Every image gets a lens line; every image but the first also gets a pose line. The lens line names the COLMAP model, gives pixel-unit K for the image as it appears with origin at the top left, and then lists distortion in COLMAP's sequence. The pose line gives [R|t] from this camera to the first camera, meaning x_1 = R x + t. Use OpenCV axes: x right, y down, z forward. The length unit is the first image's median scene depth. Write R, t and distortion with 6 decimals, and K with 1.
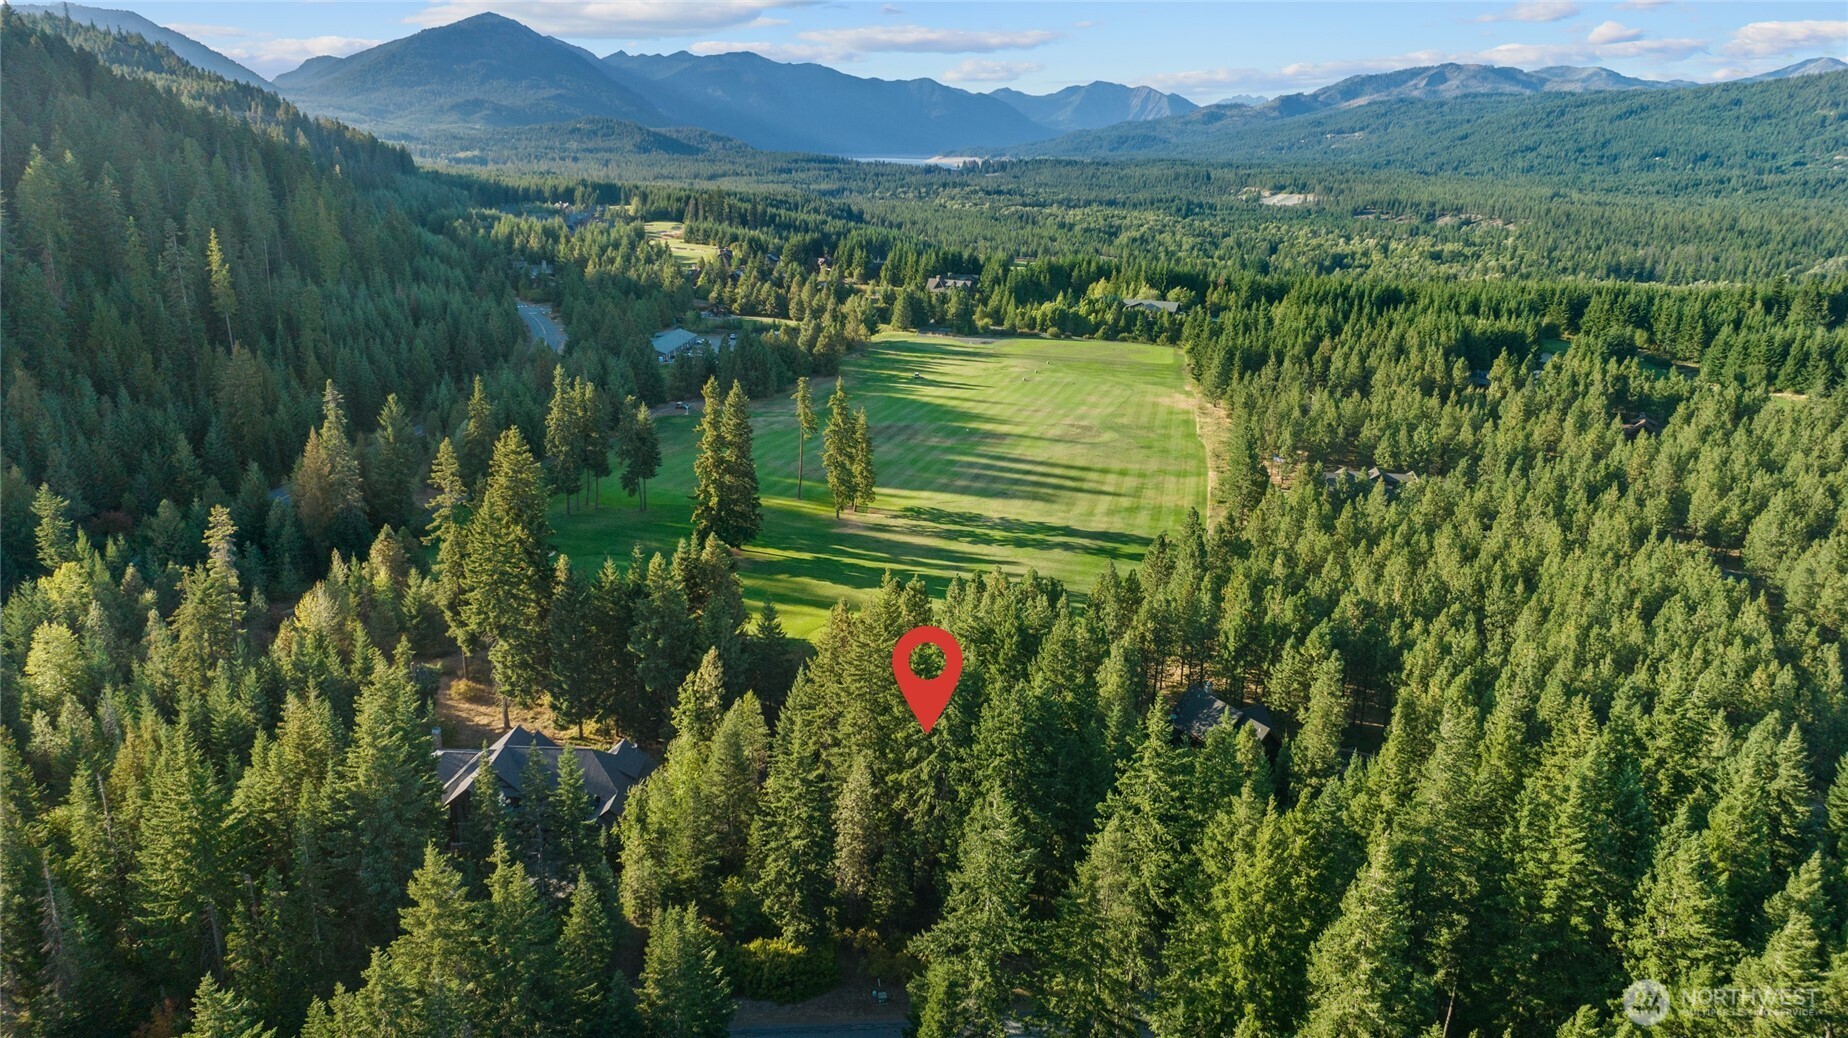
lens RADIAL K [[1300.3, 0, 924.0], [0, 1300.3, 519.0], [0, 0, 1]] dist [-0.026288, 0.004391]
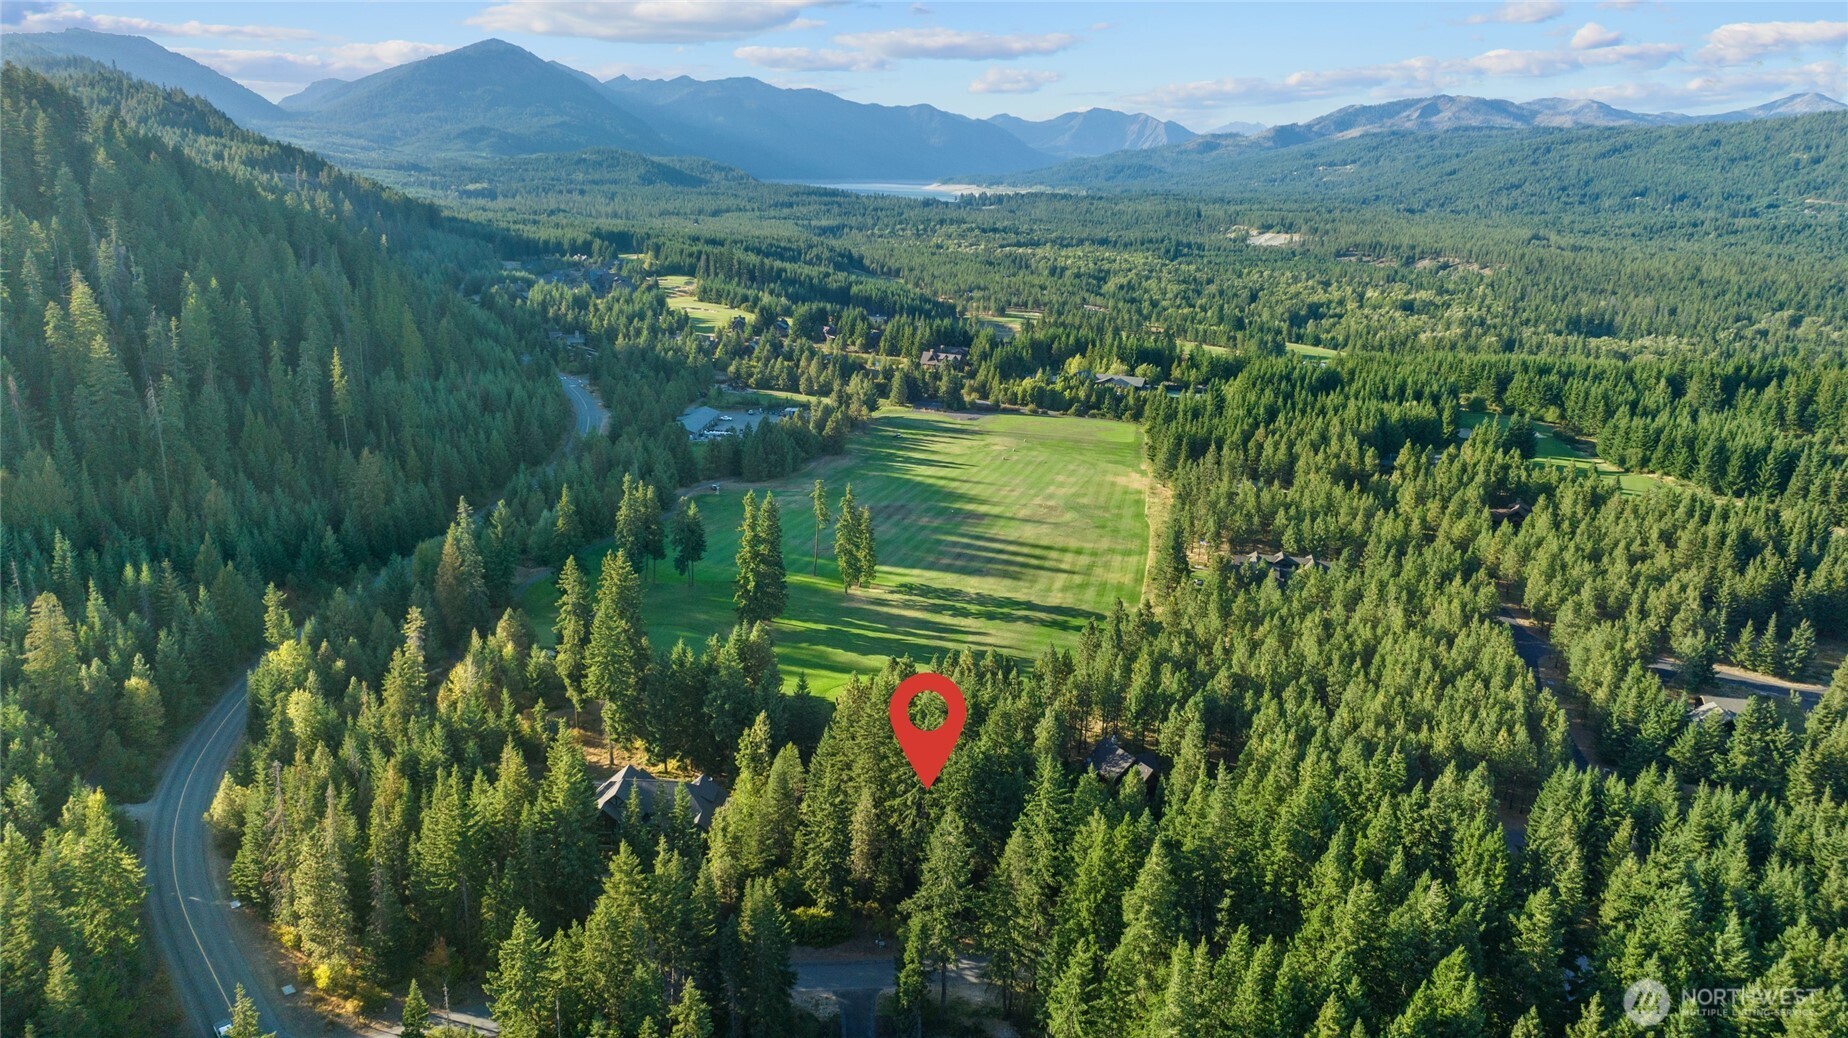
lens RADIAL K [[1301.3, 0, 924.0], [0, 1301.3, 519.0], [0, 0, 1]] dist [-0.022903, -0.005967]
pose [[0.999970, 0.007211, 0.002761, 0.002507], [-0.007167, 0.999852, -0.015635, -0.027520], [-0.002873, 0.015614, 0.999874, -0.132447]]
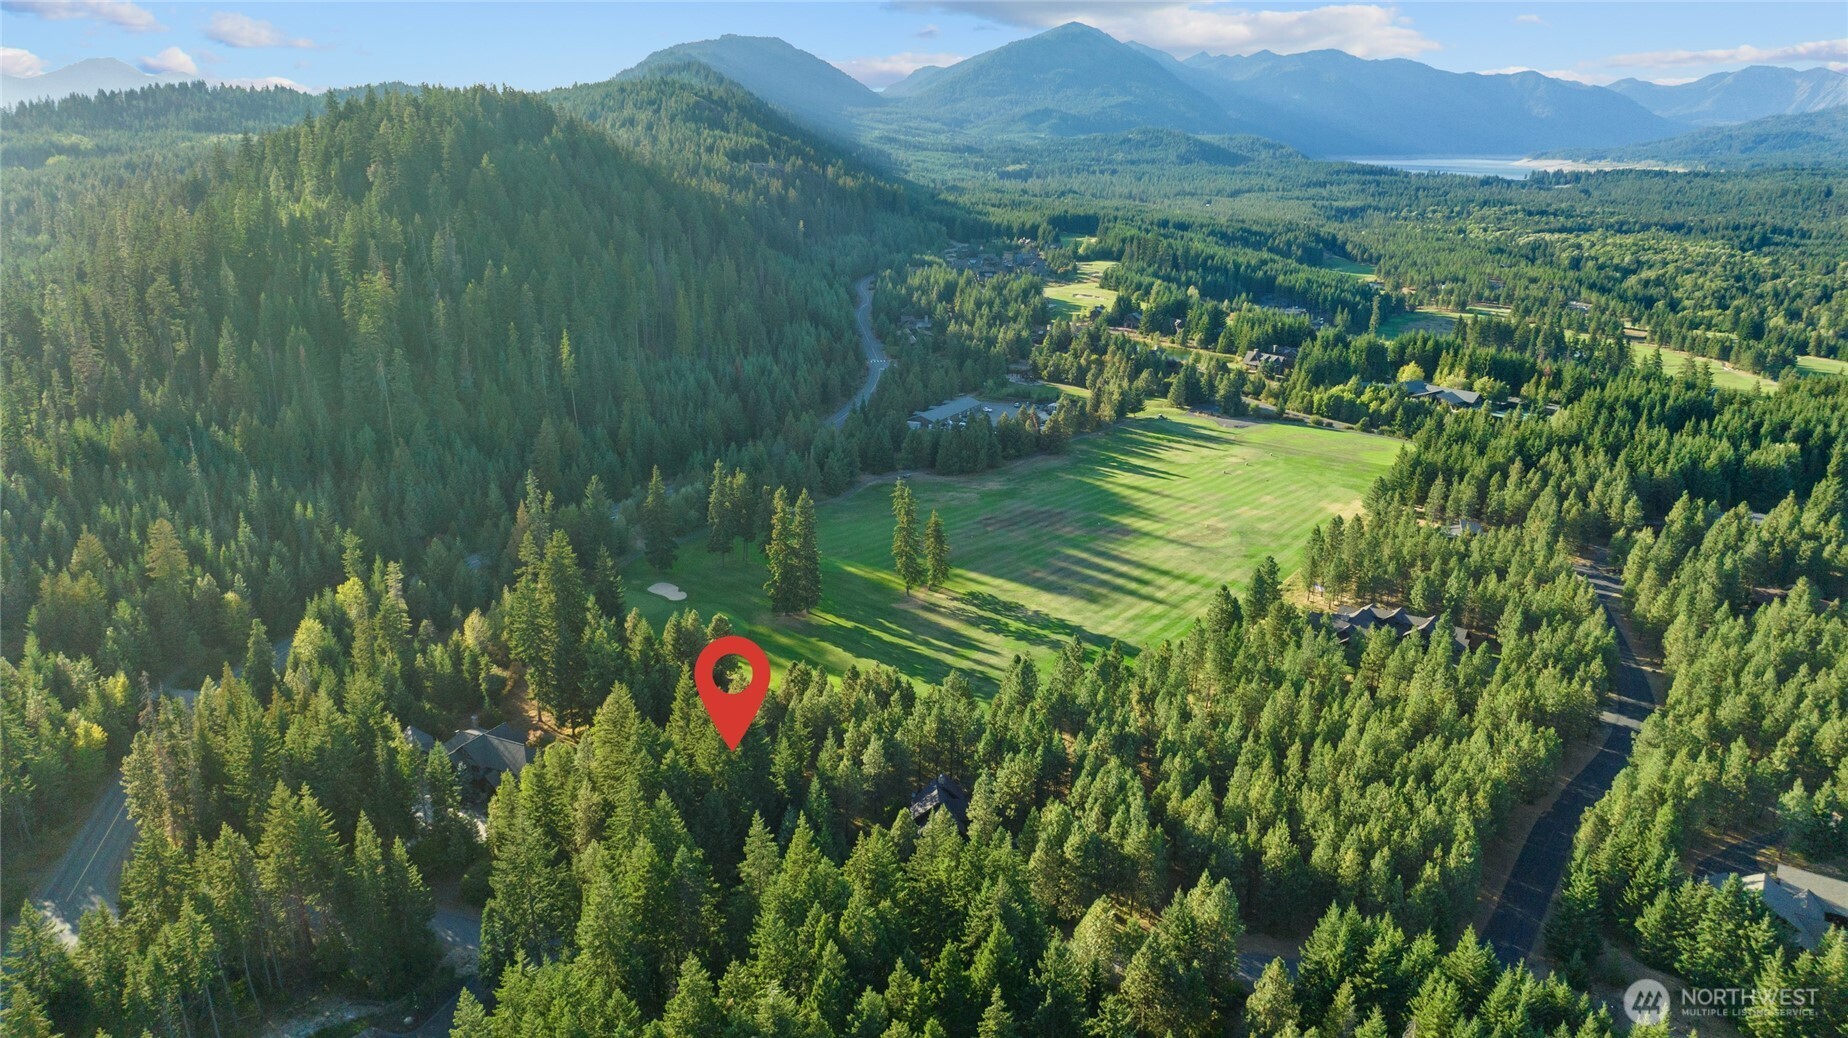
lens RADIAL K [[1301.3, 0, 924.0], [0, 1301.3, 519.0], [0, 0, 1]] dist [-0.022903, -0.005967]
pose [[0.909930, 0.104236, -0.401450, 0.231932], [-0.103092, 0.994370, 0.024519, -0.055090], [0.401746, 0.019076, 0.915553, -0.080676]]
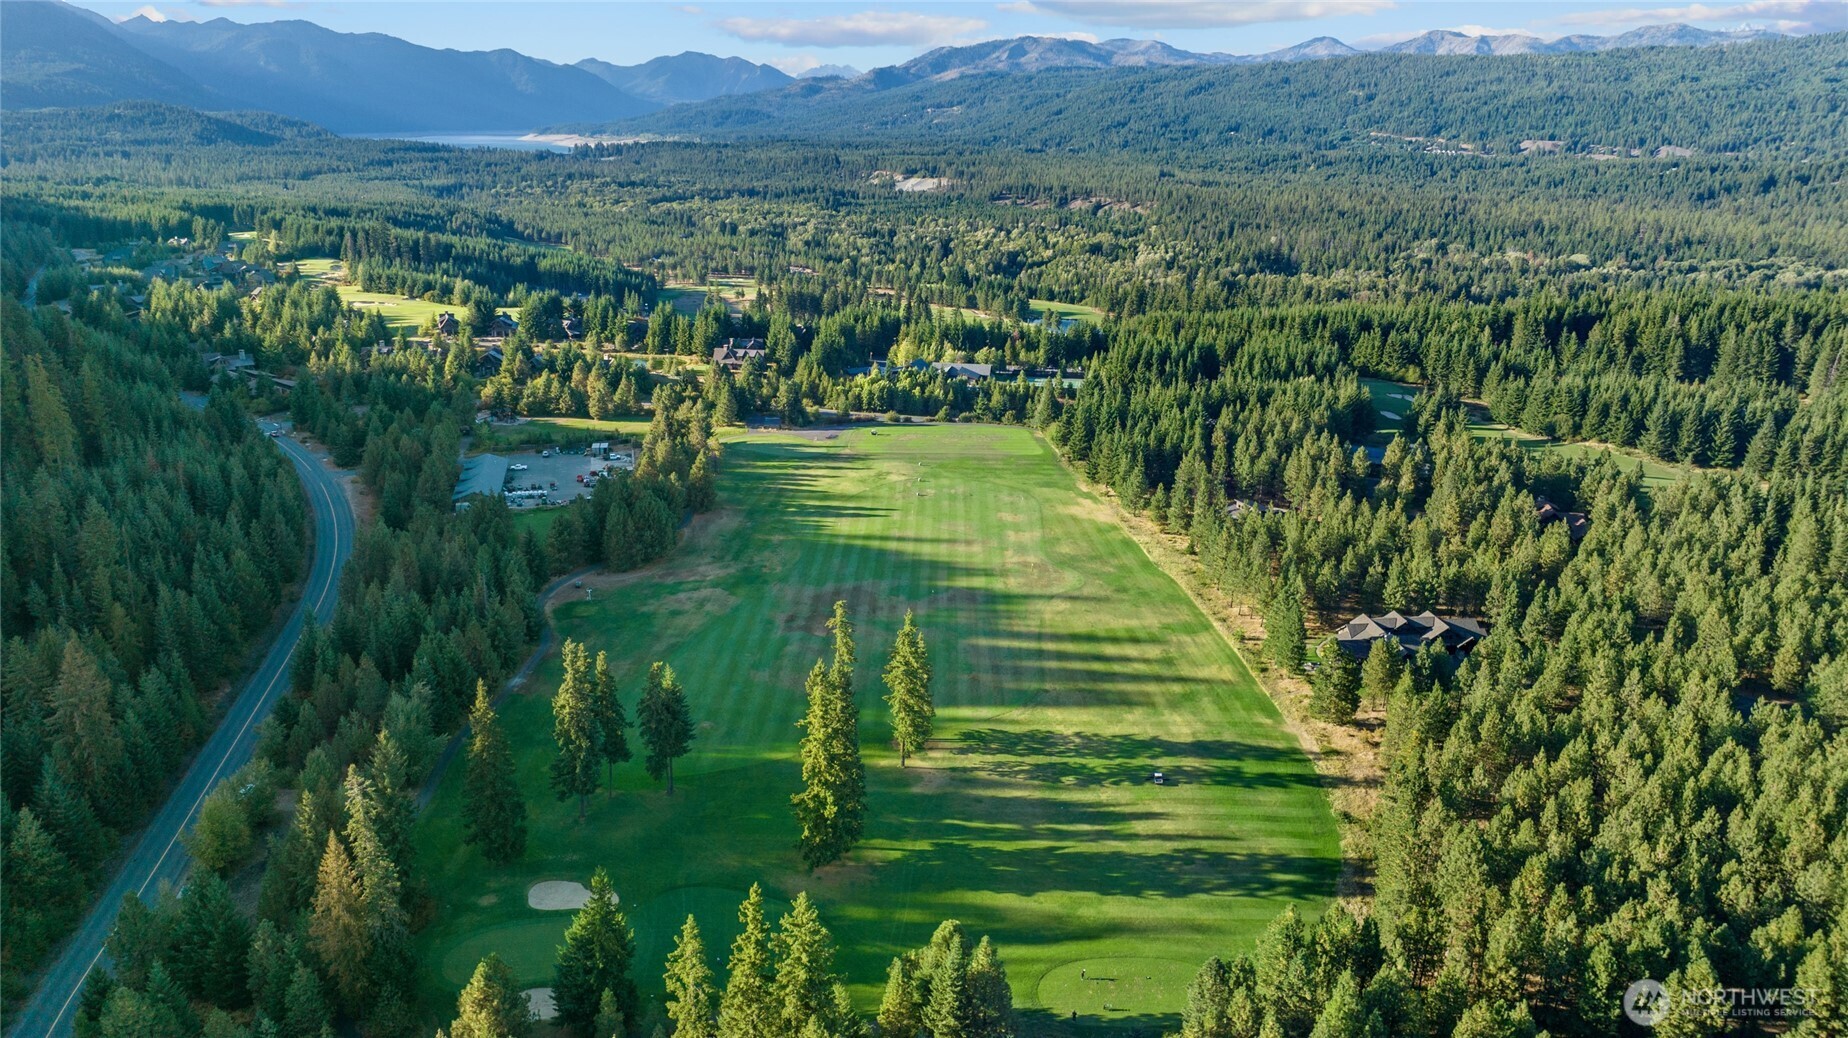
lens RADIAL K [[1301.3, 0, 924.0], [0, 1301.3, 519.0], [0, 0, 1]] dist [-0.022903, -0.005967]
pose [[0.954666, -0.095076, 0.282088, -0.143112], [0.088755, 0.995434, 0.035131, -0.097737], [-0.284140, -0.008501, 0.958745, 0.096836]]
